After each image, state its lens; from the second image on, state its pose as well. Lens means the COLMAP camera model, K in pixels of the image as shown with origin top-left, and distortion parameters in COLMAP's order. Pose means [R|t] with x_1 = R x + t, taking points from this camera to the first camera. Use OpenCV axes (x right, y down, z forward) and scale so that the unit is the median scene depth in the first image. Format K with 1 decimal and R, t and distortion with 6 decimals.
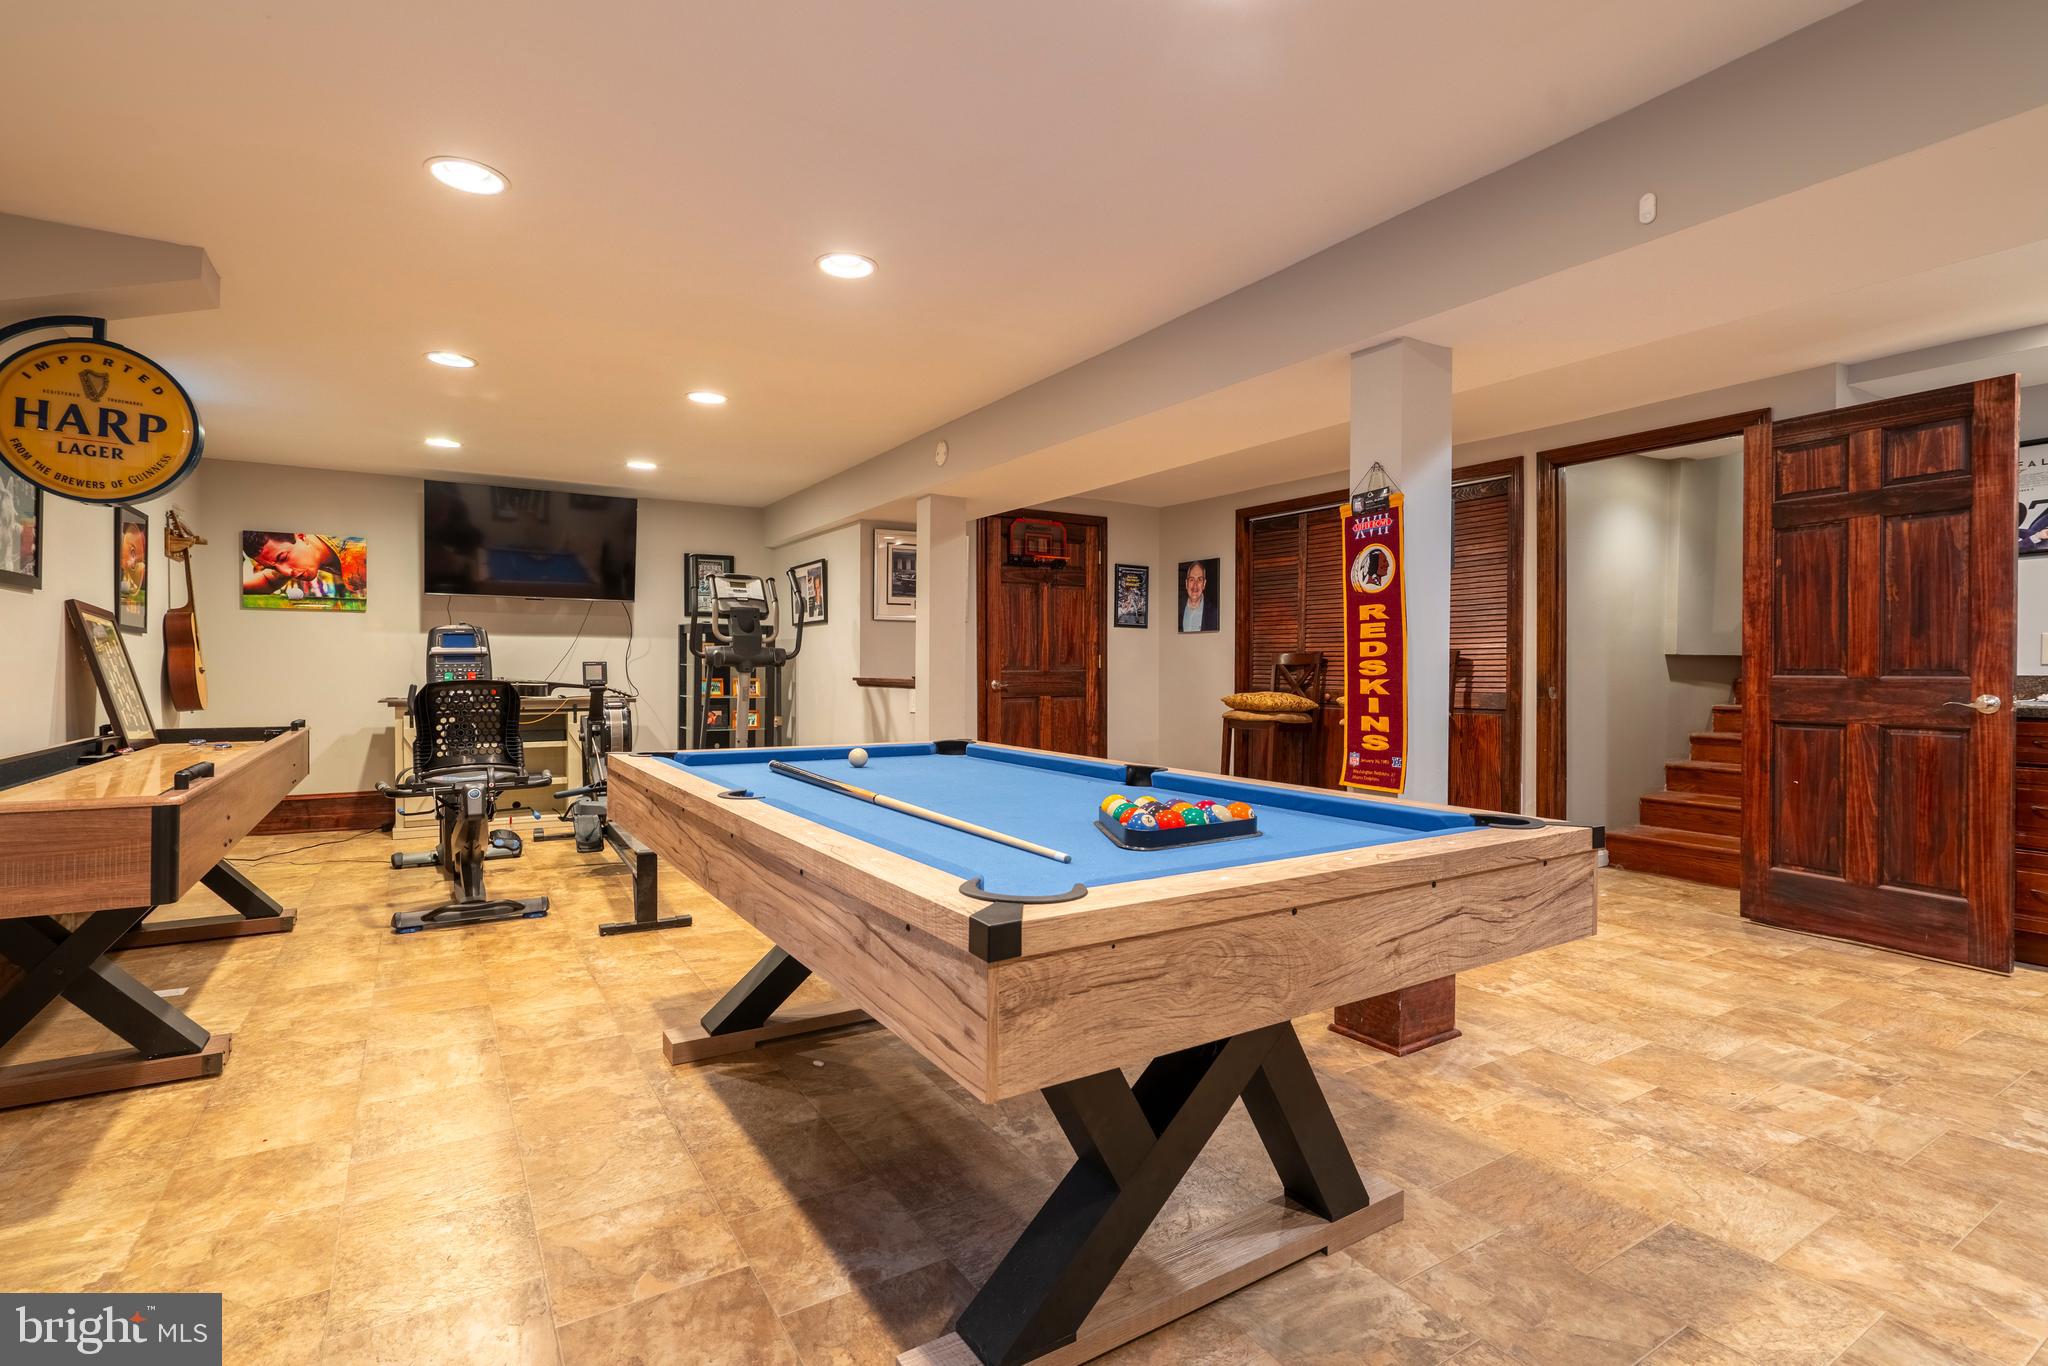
lens RADIAL K [[938.1, 0, 1021.7], [0, 938.1, 674.7], [0, 0, 1]] dist [-0.000330, 0.001143]
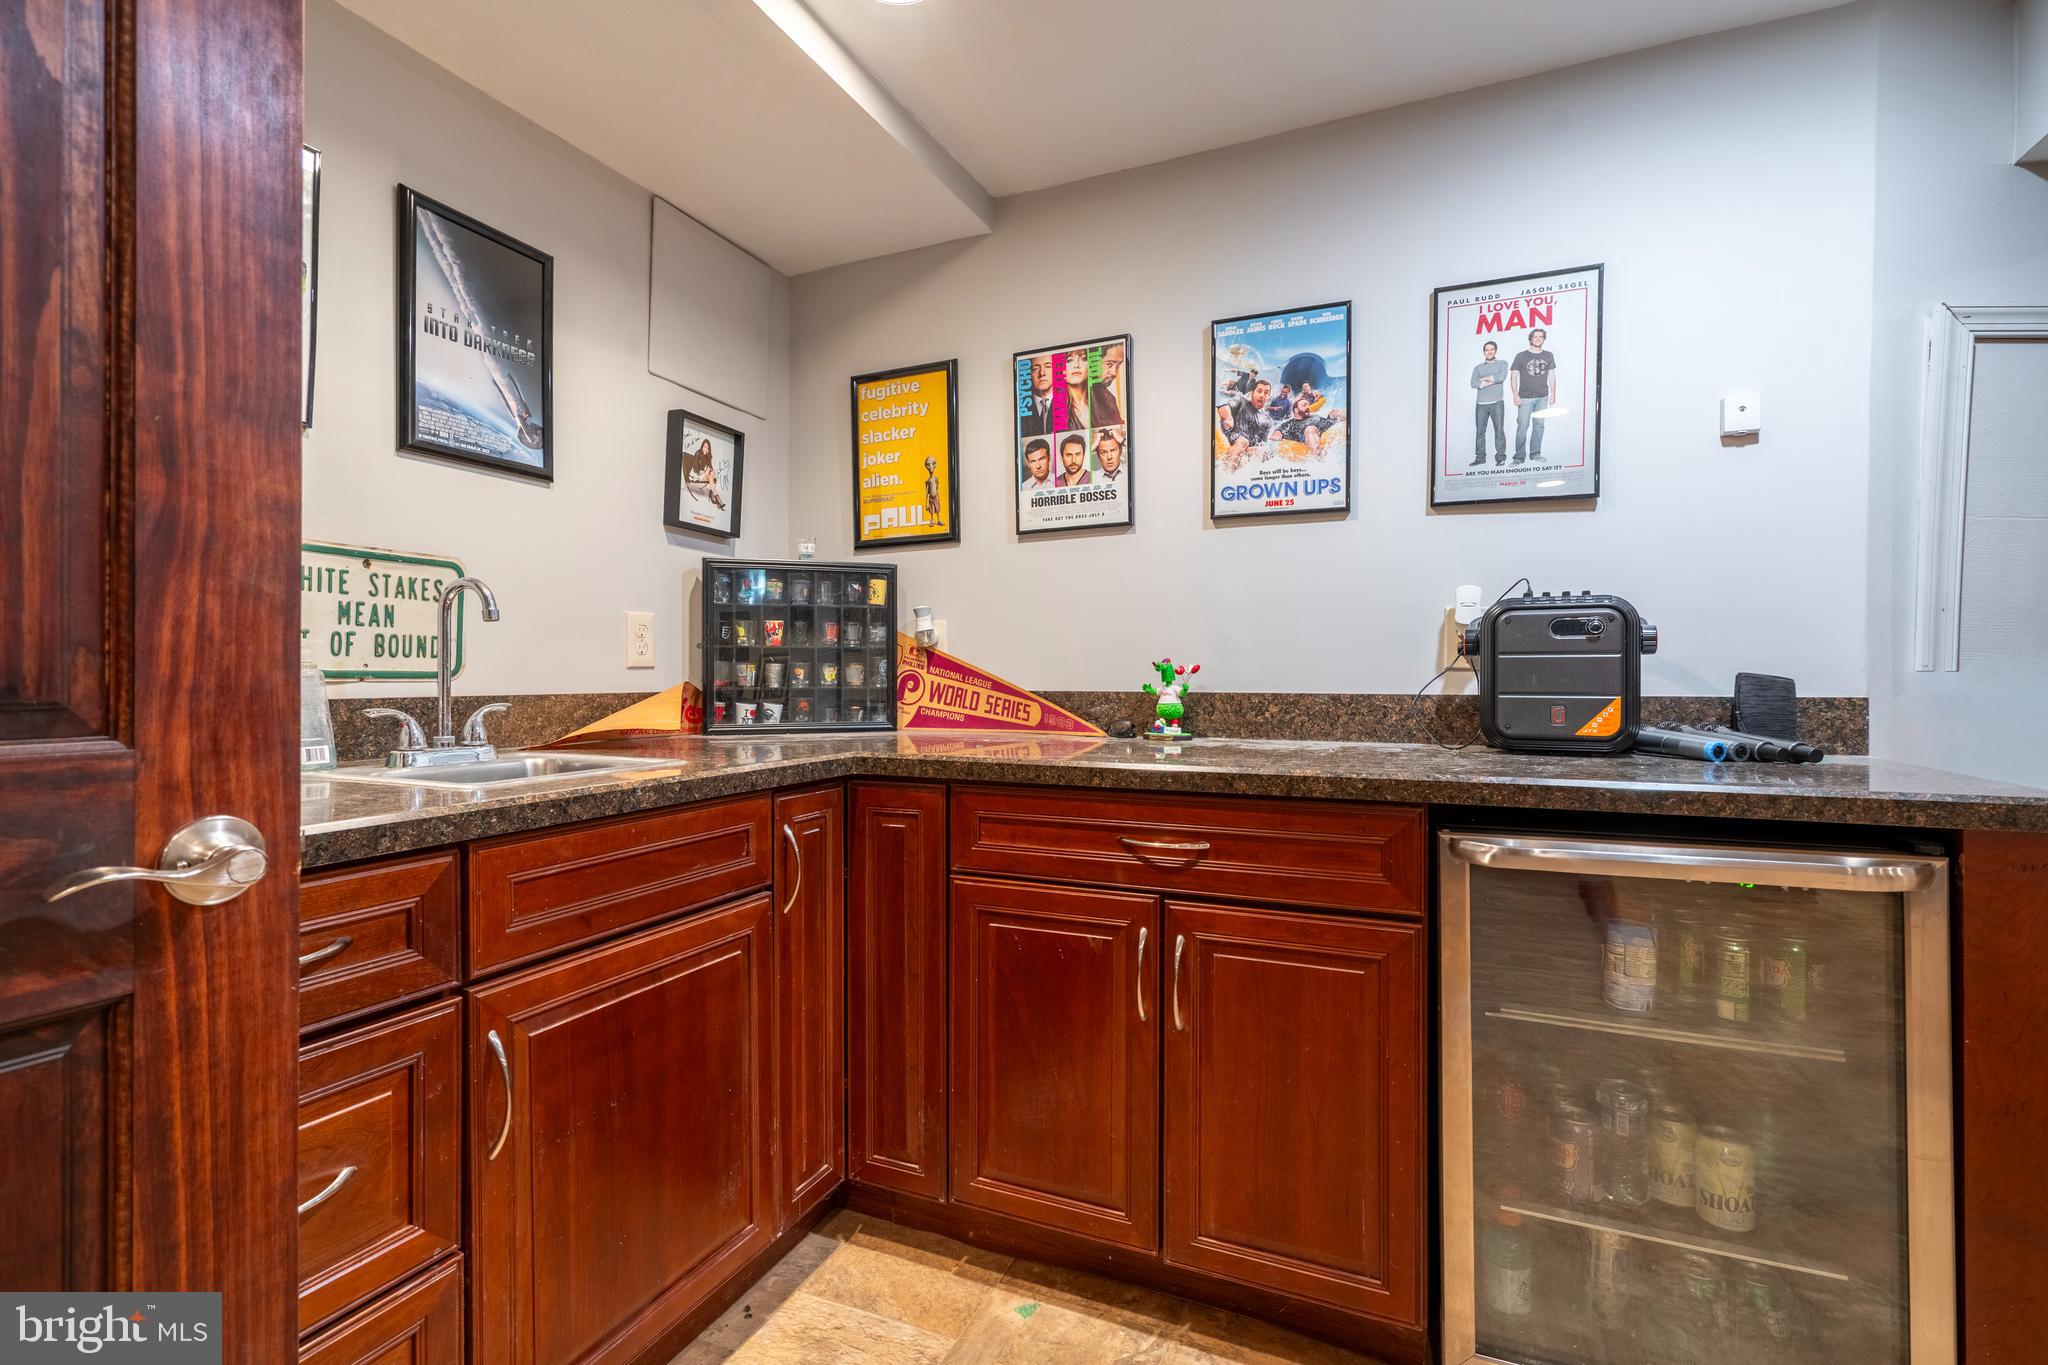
lens RADIAL K [[938.1, 0, 1021.7], [0, 938.1, 683.7], [0, 0, 1]] dist [-0.000330, 0.001143]
pose [[-0.556262, -0.009600, 0.830952, 0.738835], [0.000028, 0.999933, 0.011571, -0.011936], [-0.831007, 0.006460, -0.556224, 0.956220]]
